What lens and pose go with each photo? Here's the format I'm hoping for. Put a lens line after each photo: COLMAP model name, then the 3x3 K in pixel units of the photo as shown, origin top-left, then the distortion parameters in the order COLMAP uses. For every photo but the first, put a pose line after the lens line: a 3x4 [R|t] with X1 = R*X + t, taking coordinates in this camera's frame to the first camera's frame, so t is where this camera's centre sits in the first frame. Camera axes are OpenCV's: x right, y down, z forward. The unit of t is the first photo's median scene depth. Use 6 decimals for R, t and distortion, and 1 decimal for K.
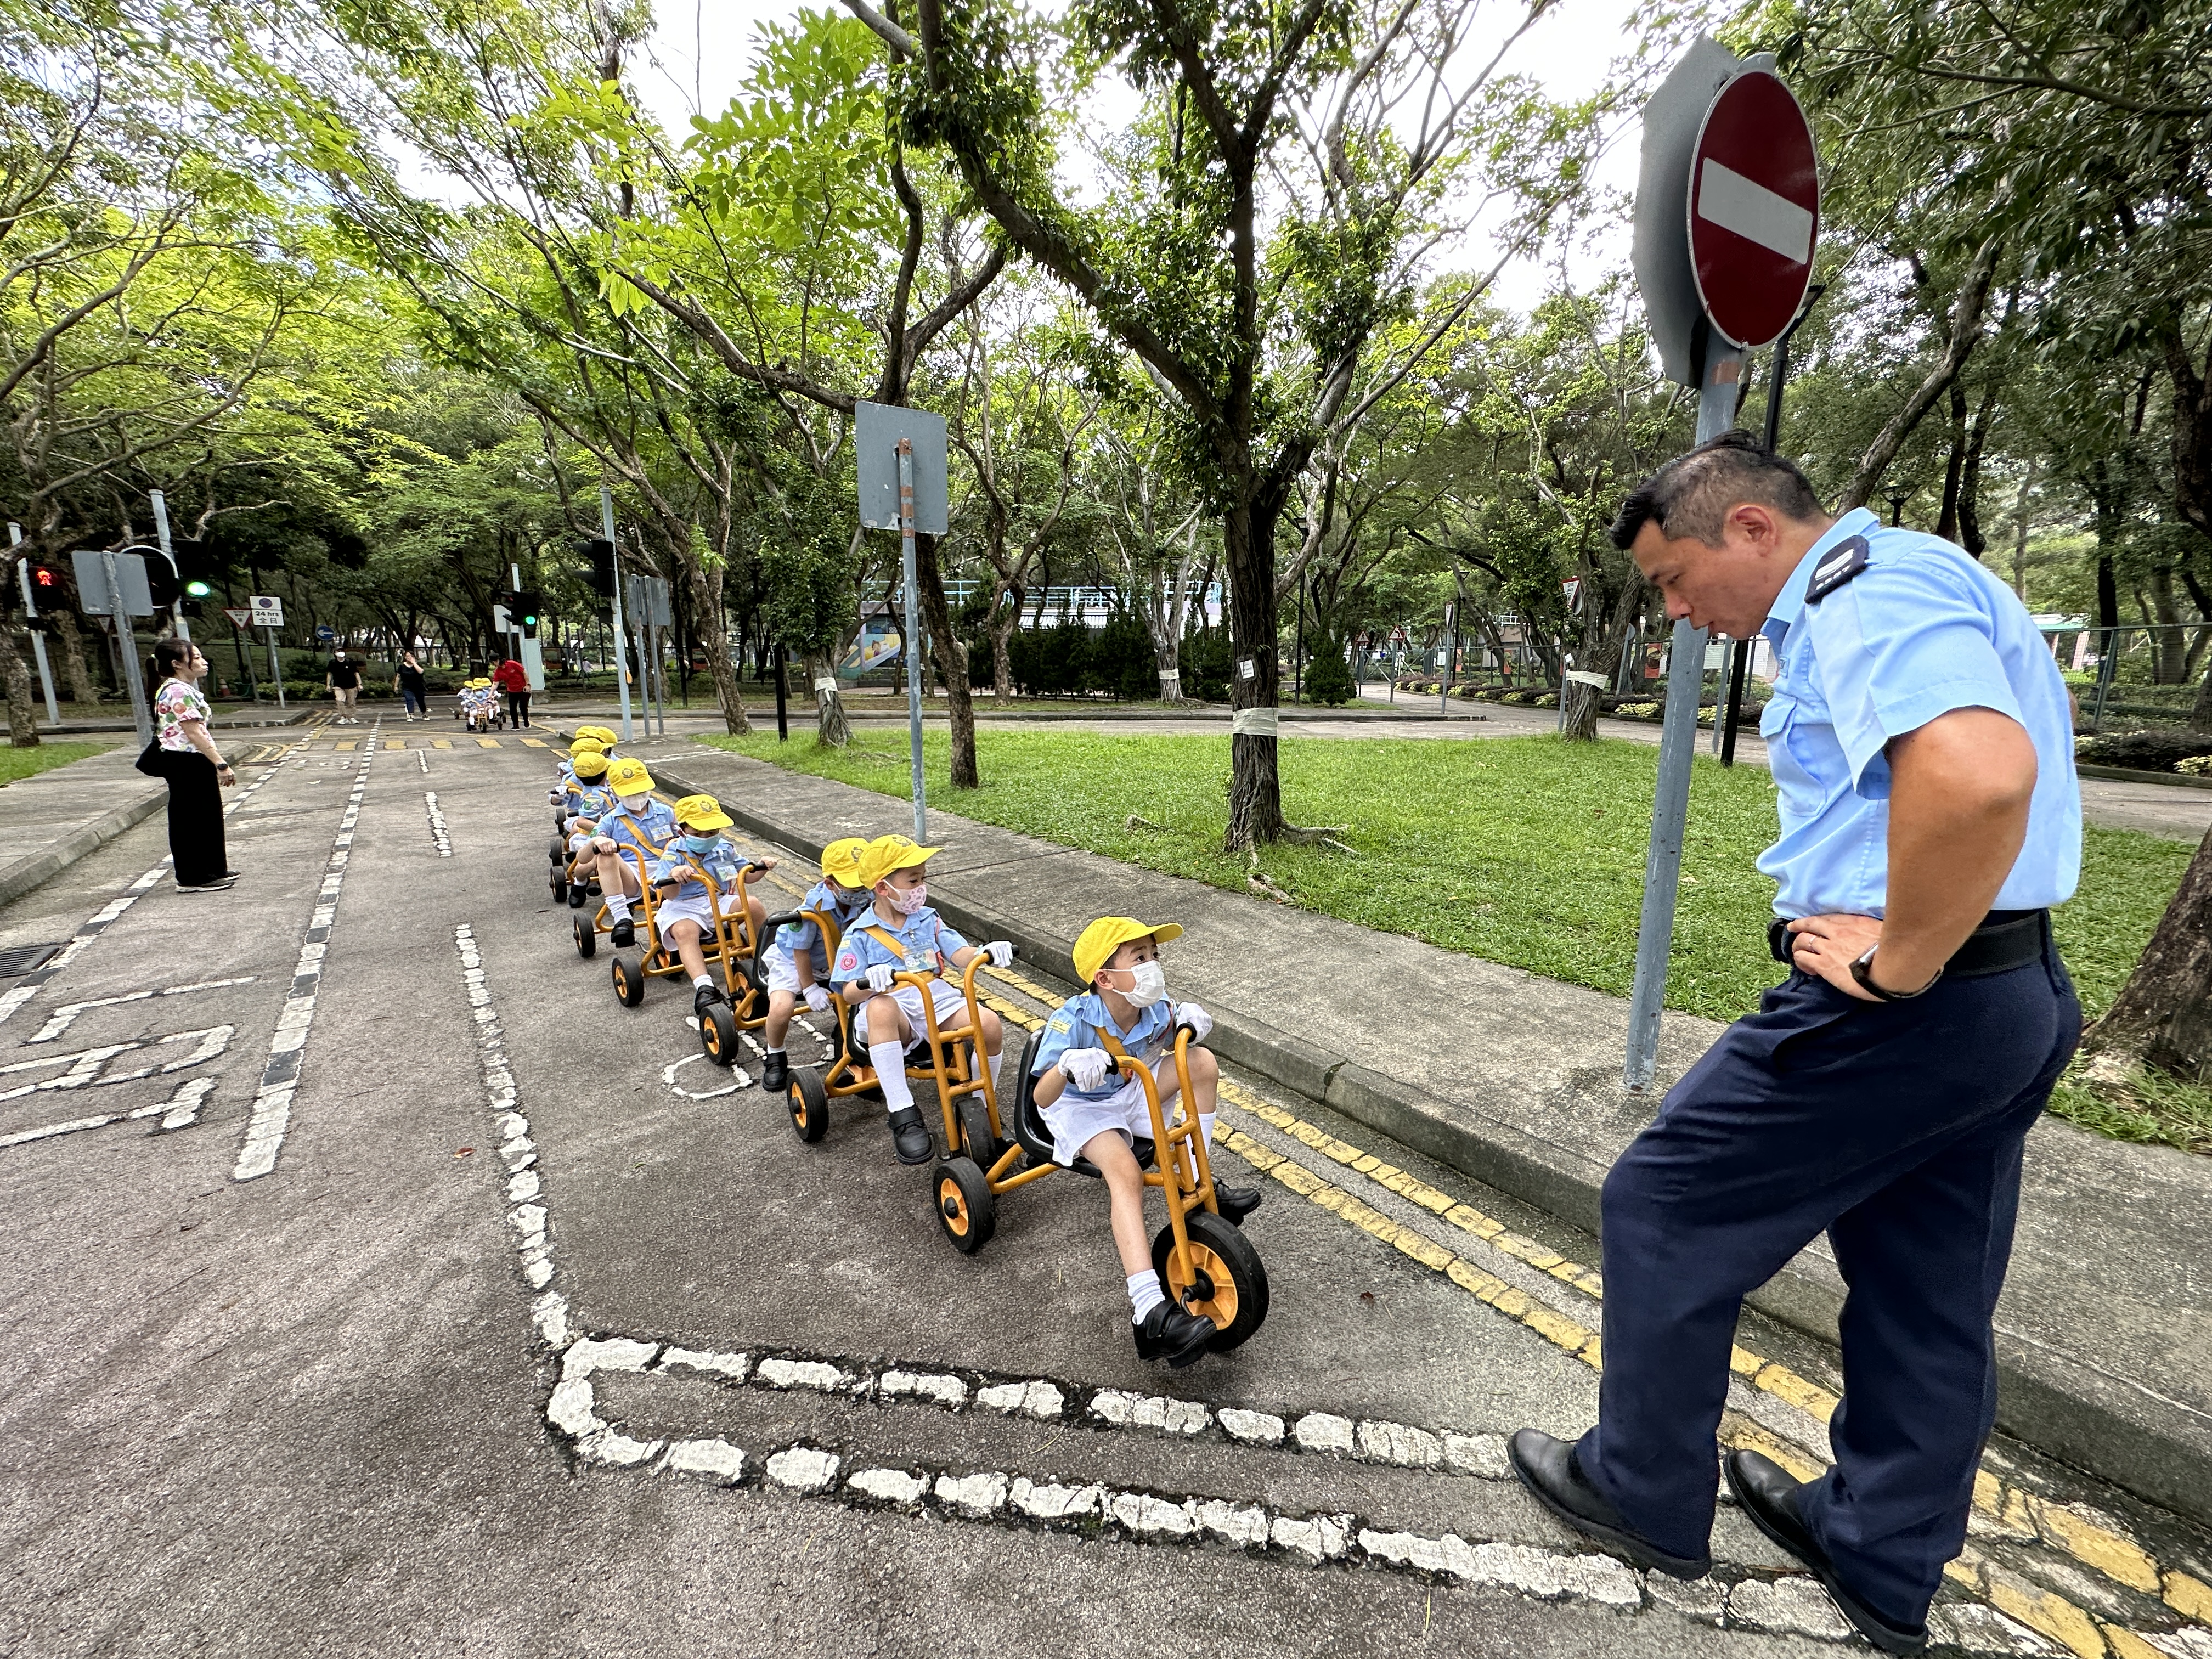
lens RADIAL K [[879.4, 0, 1104.1], [0, 879.4, 826.9], [0, 0, 1]] dist [-0.005246, 0.000727]
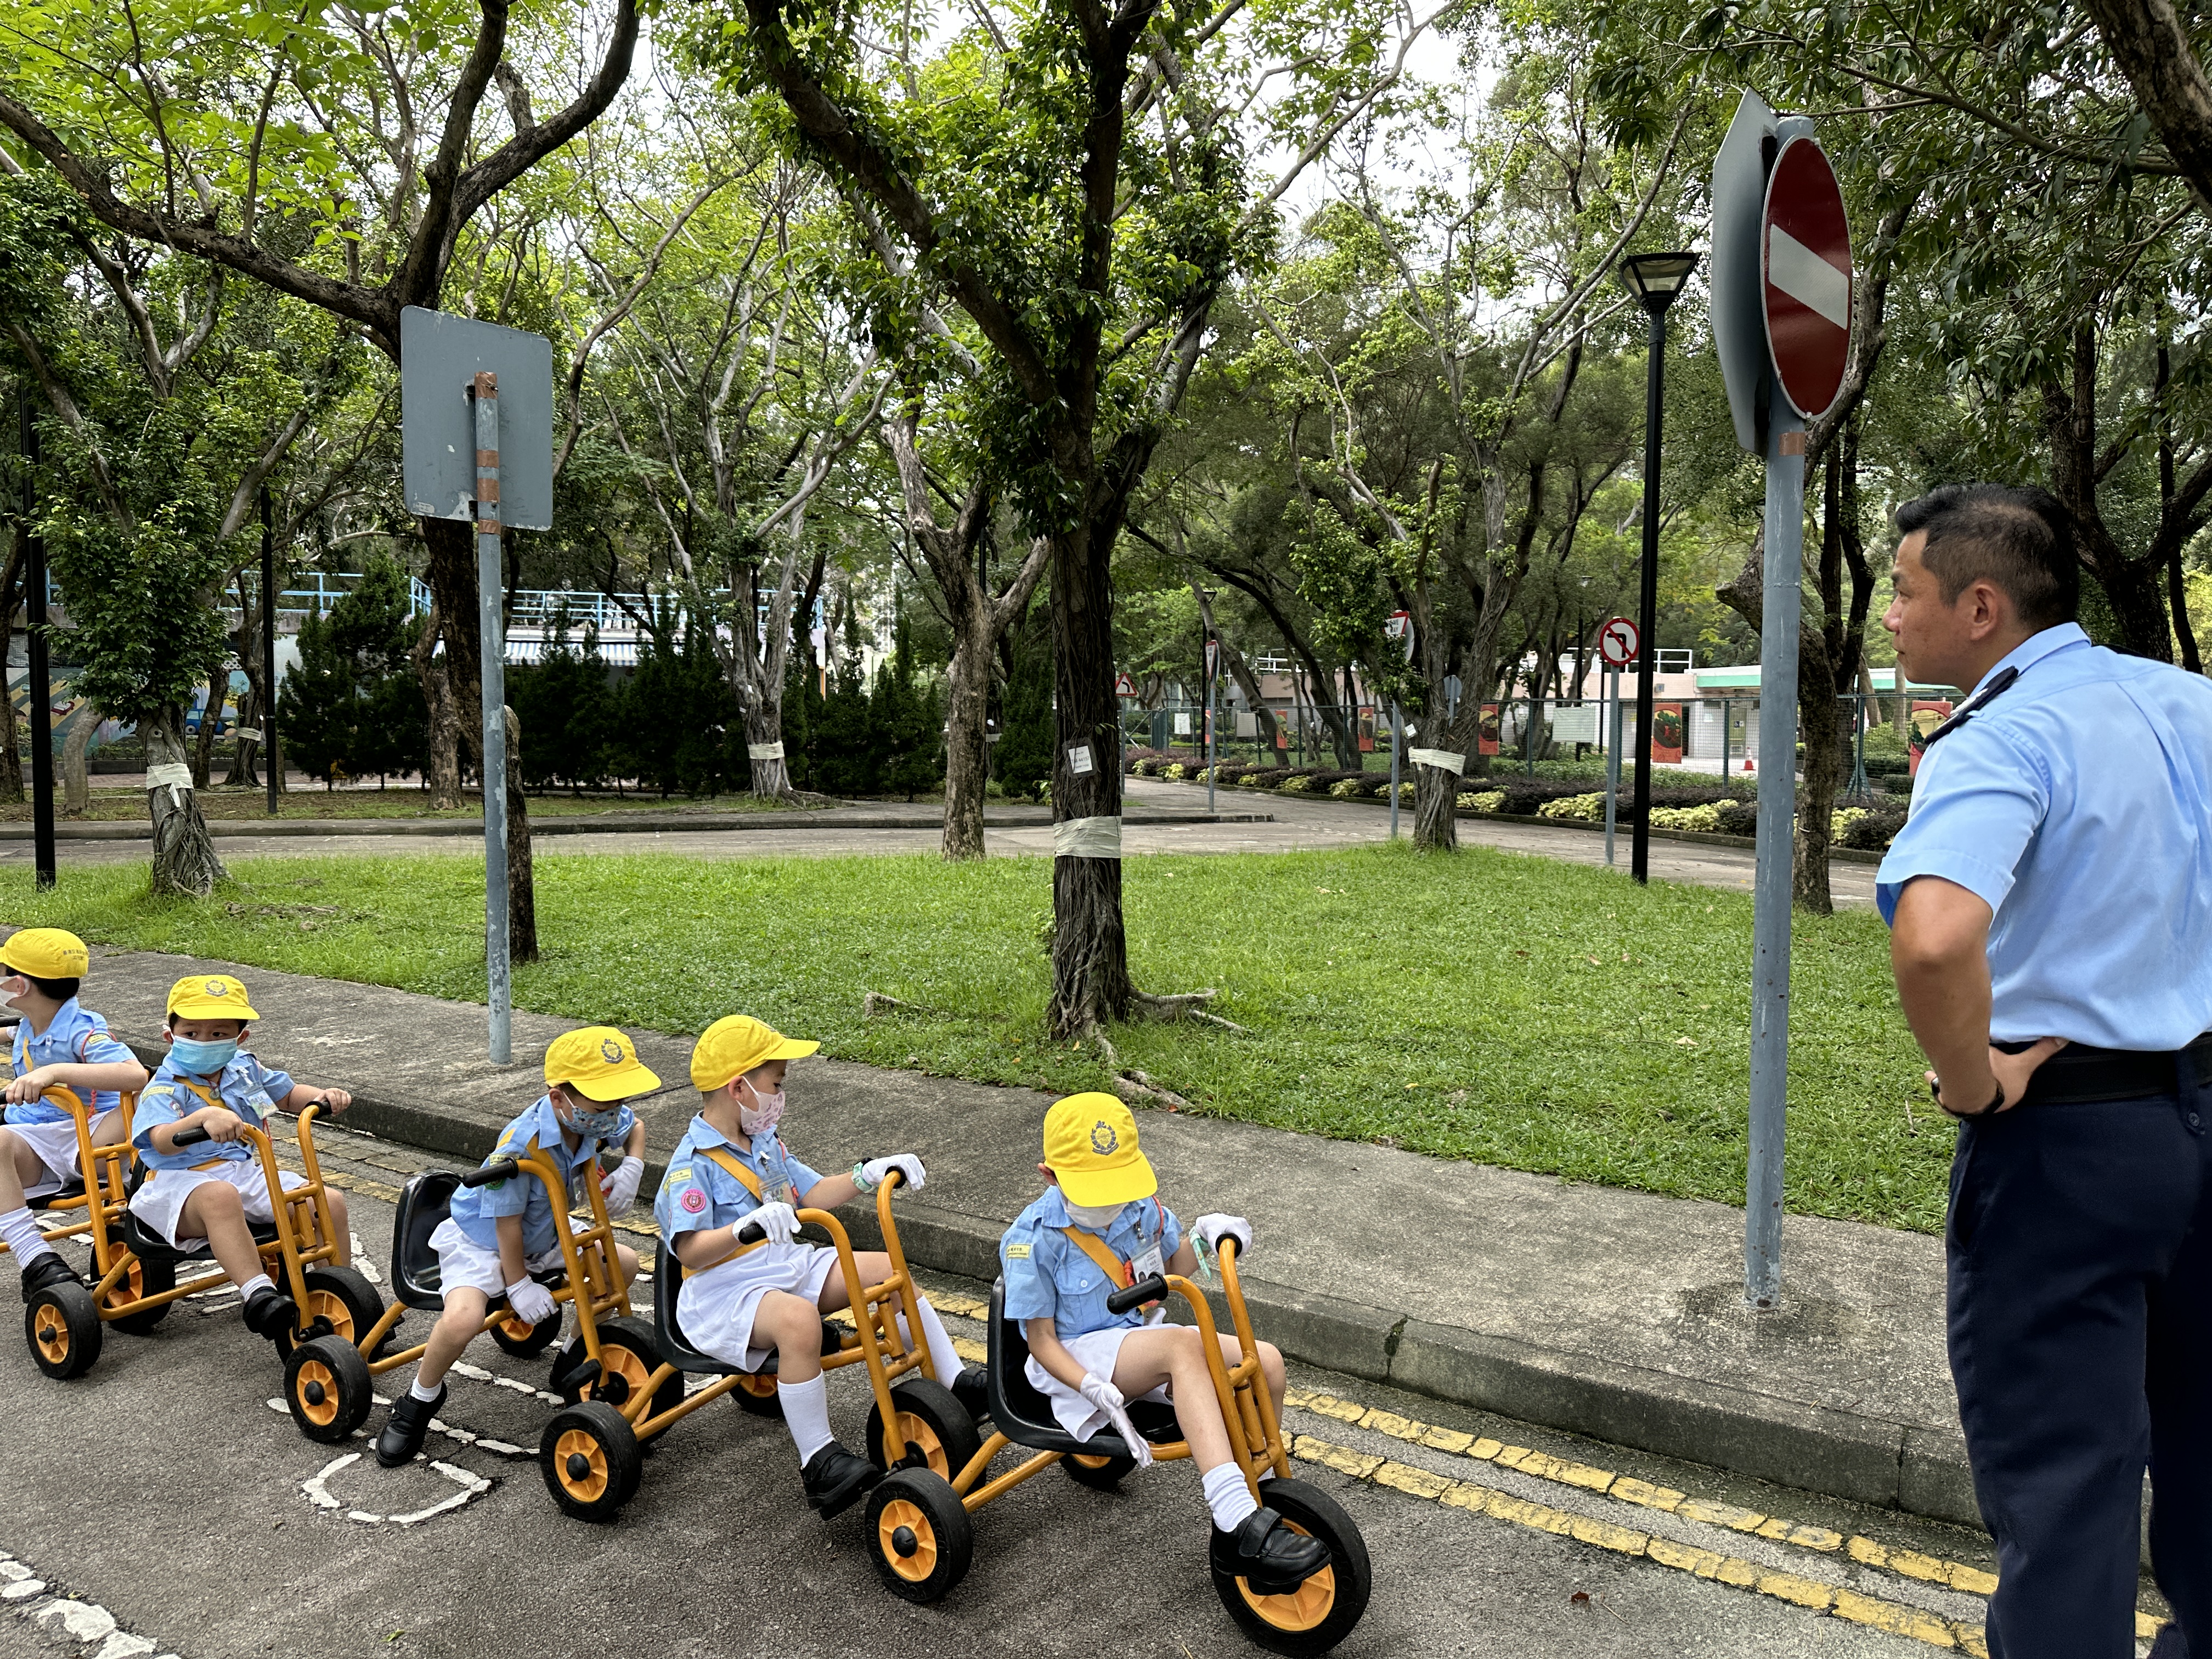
lens RADIAL K [[1544.8, 0, 1112.1], [0, 1544.8, 815.9], [0, 0, 1]] dist [0.029482, -0.034344]
pose [[0.945639, -0.014415, 0.324897, -0.173706], [0.055186, 0.991641, -0.116628, -0.001575], [-0.320501, 0.128217, 0.938531, -0.076144]]
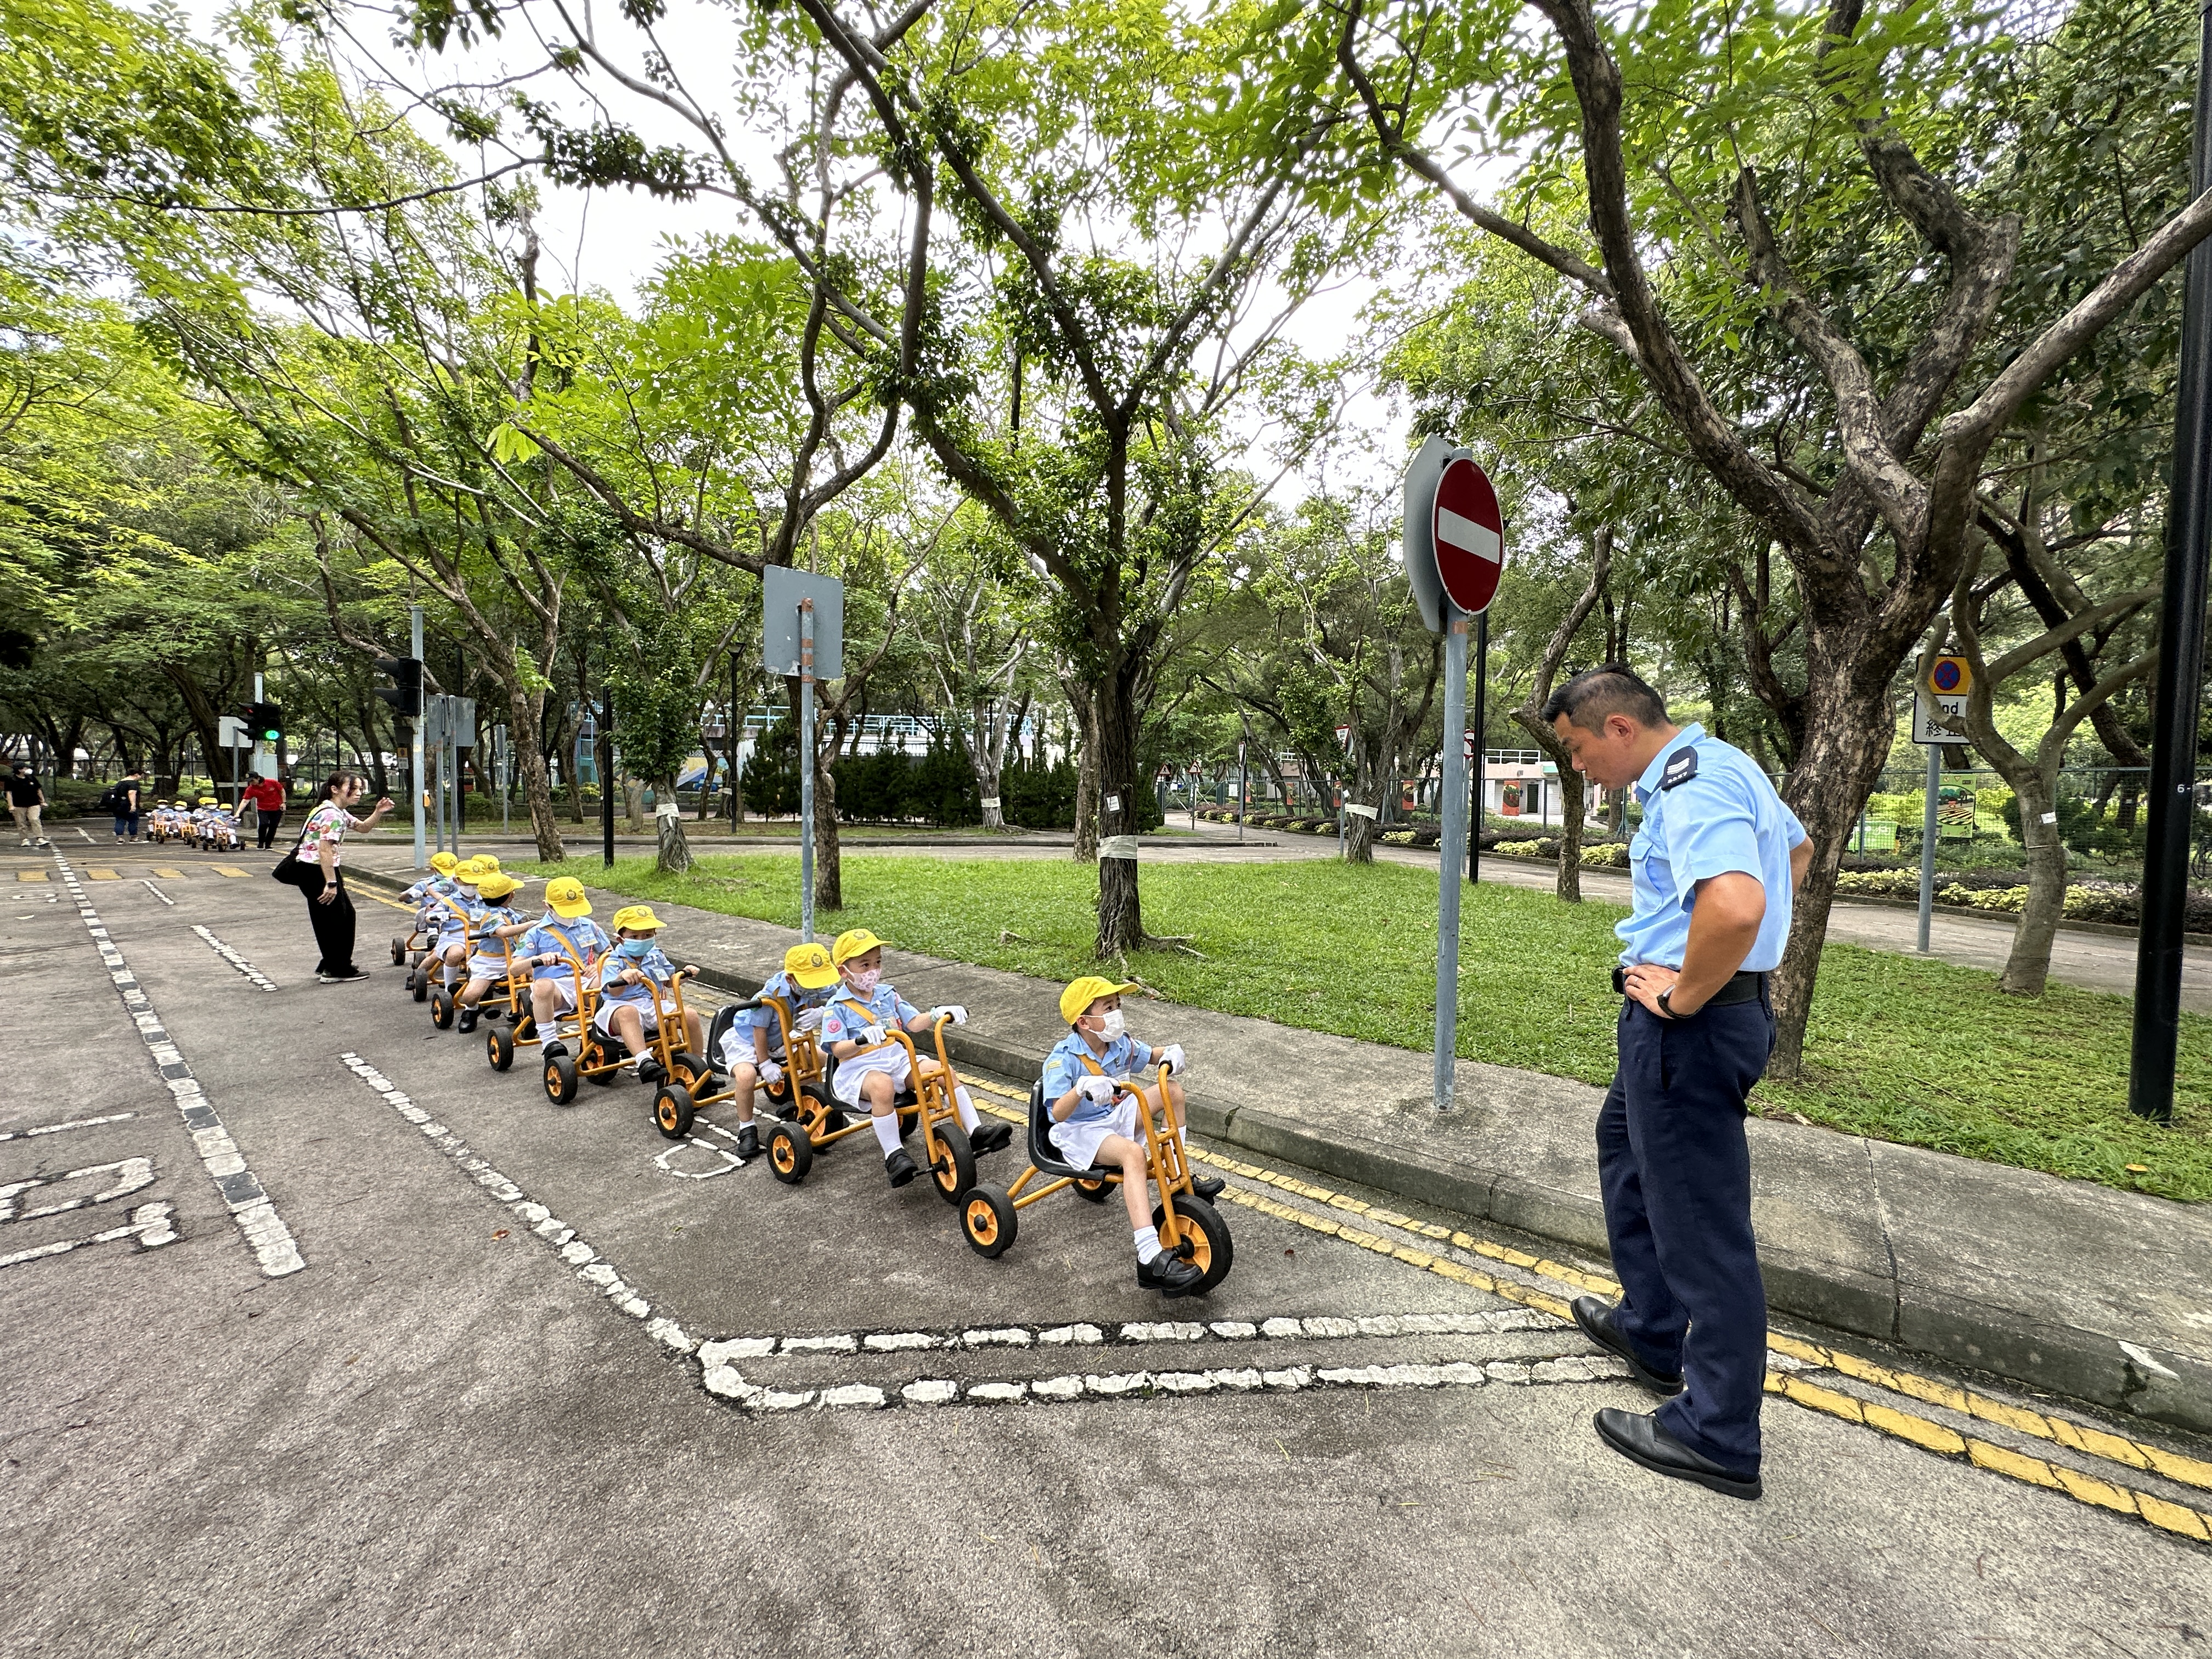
lens RADIAL K [[879.4, 0, 1102.9], [0, 879.4, 826.4], [0, 0, 1]] dist [-0.005246, 0.000727]
pose [[0.975793, 0.004773, 0.218646, -0.102068], [0.026565, 0.989772, -0.140164, 0.016476], [-0.217078, 0.142580, 0.965685, -0.131952]]
